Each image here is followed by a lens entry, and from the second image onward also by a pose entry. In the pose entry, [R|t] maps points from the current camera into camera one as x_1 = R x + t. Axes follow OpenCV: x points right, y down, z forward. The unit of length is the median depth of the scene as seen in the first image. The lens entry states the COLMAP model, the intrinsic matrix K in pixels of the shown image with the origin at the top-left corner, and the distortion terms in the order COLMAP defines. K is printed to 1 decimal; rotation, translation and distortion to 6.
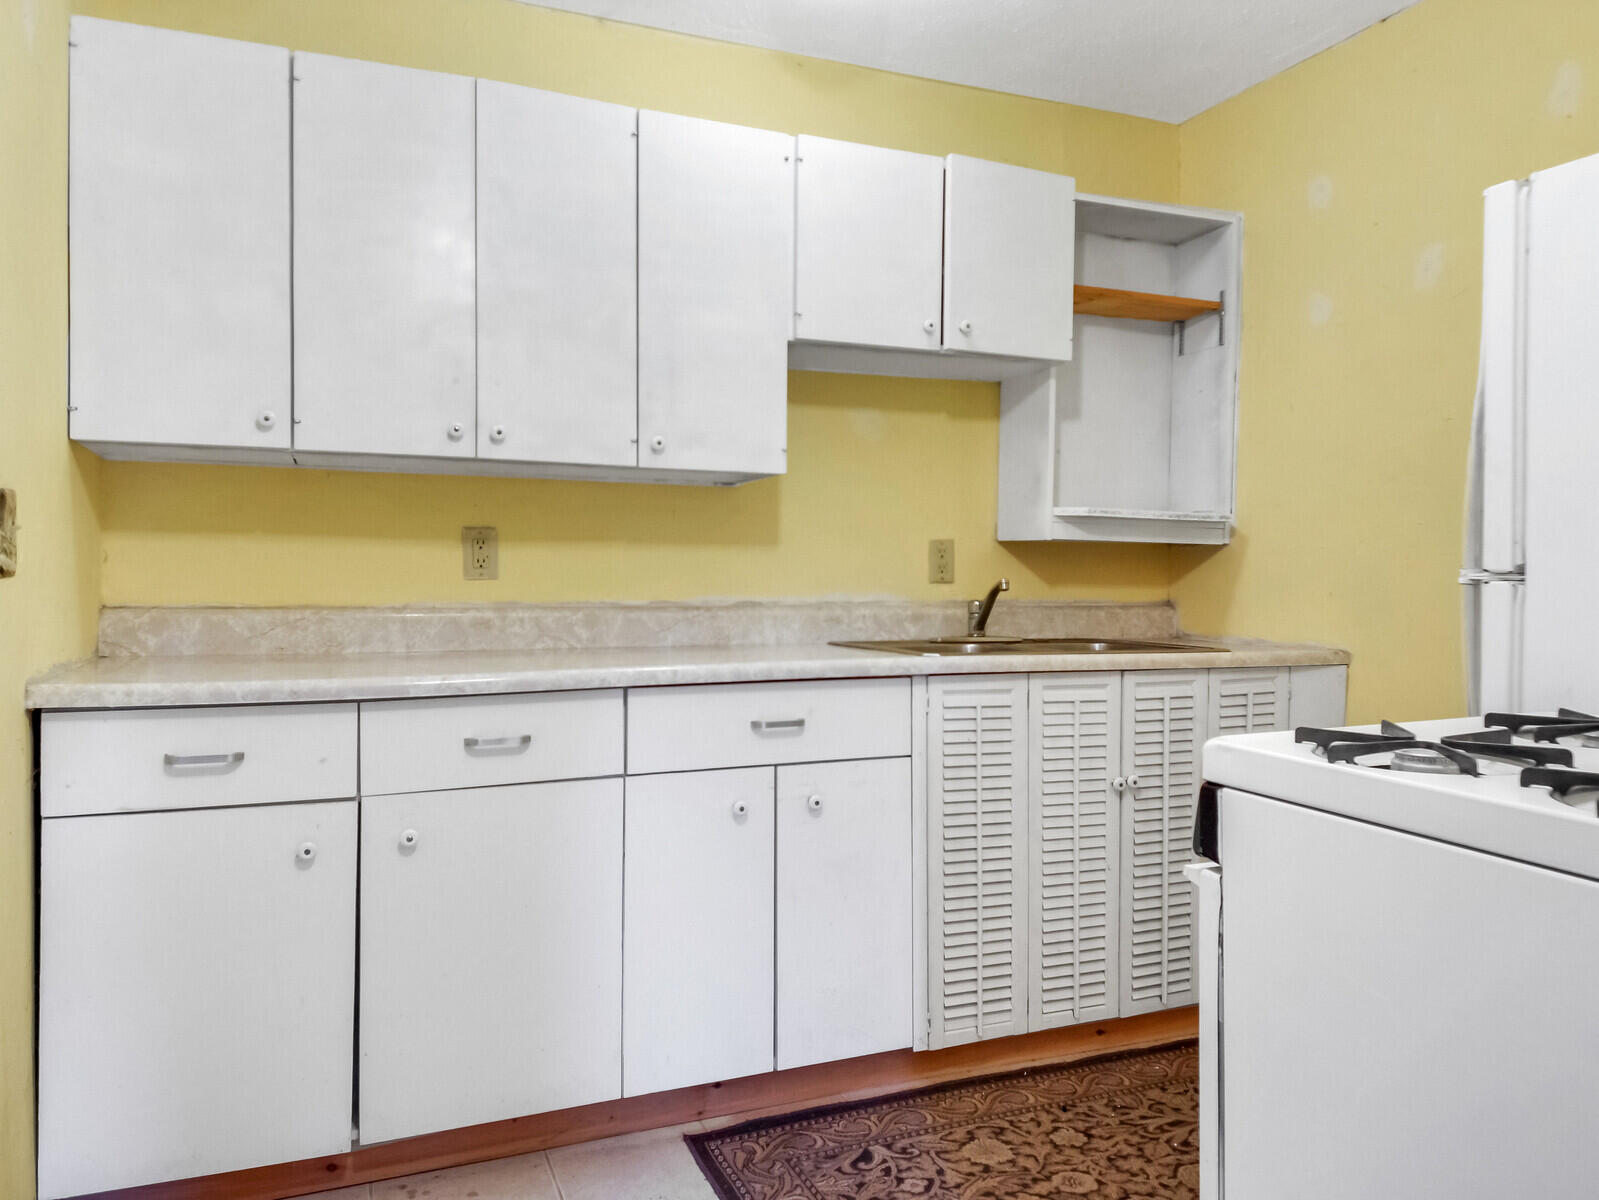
lens RADIAL K [[1109.6, 0, 804.8], [0, 1109.6, 586.9], [0, 0, 1]] dist [0.069694, -0.074139]
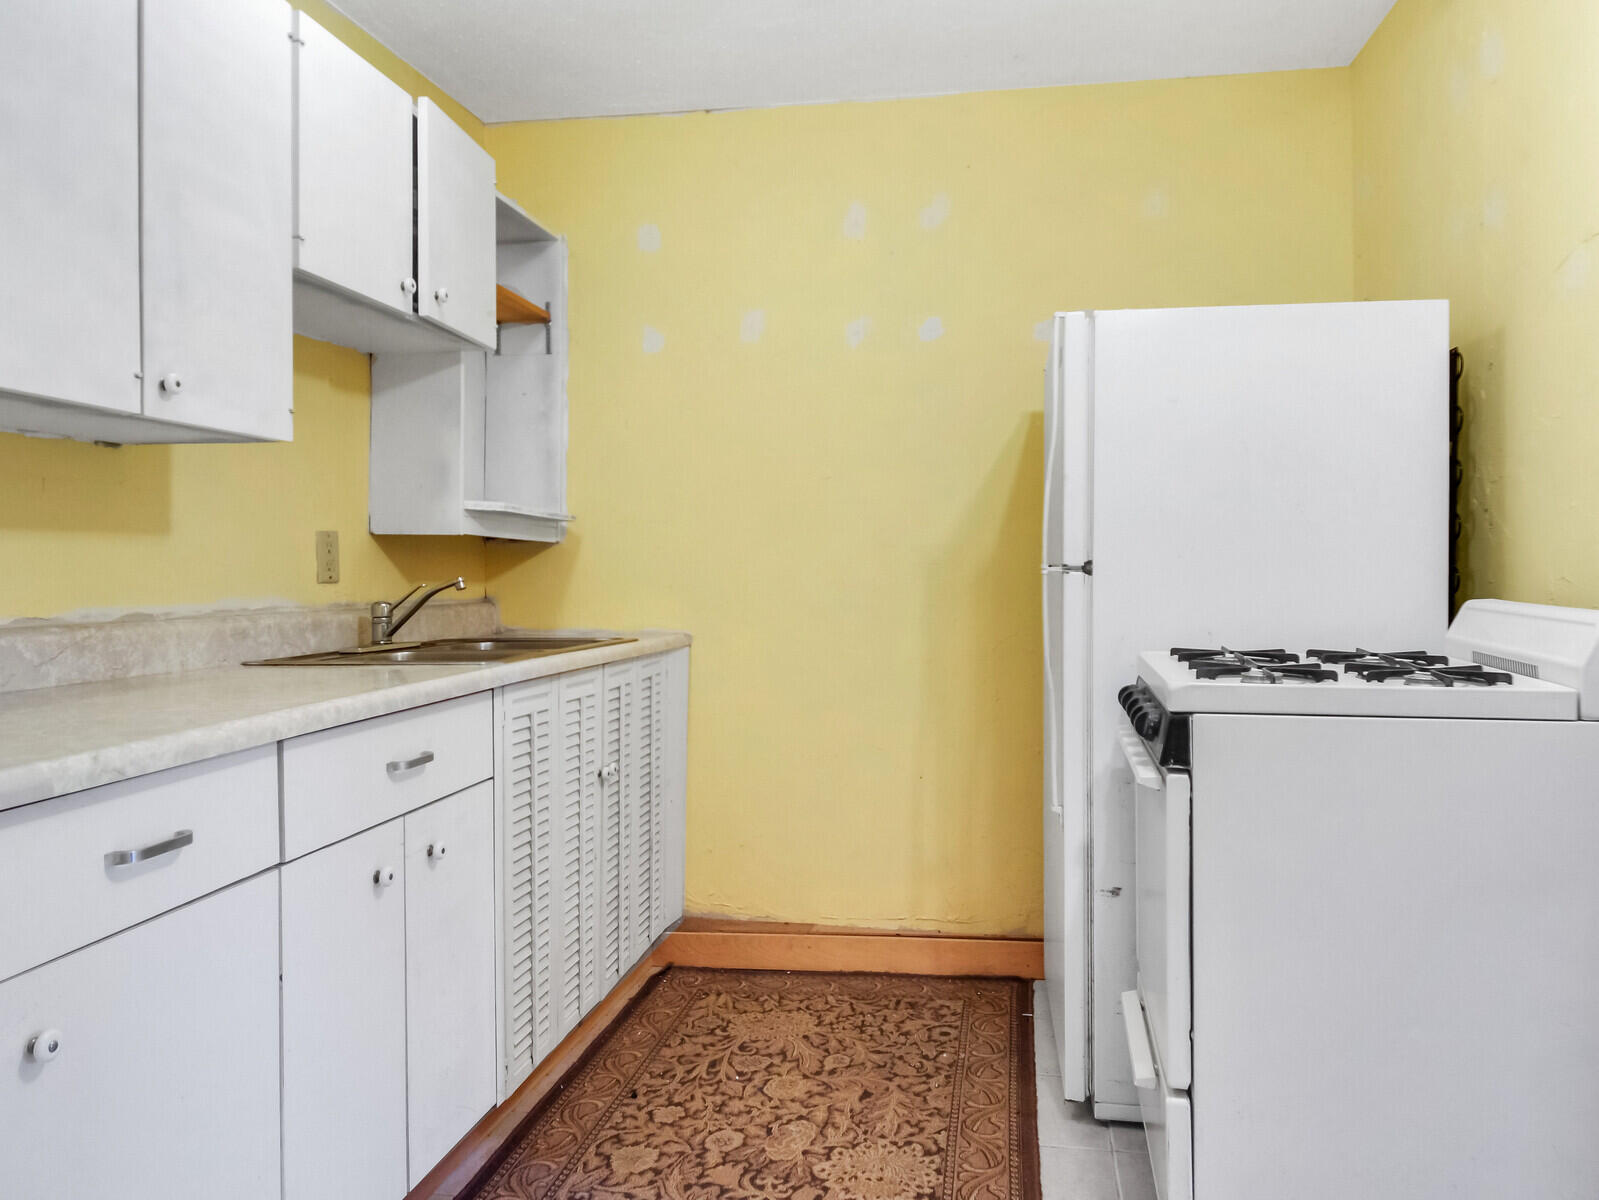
lens RADIAL K [[1109.6, 0, 836.9], [0, 1109.6, 581.8], [0, 0, 1]] dist [0.069694, -0.074139]
pose [[0.523823, -0.016792, 0.851661, -0.444705], [0.018063, 0.999800, 0.008603, -0.005629], [-0.851635, 0.010877, 0.524022, 0.255091]]
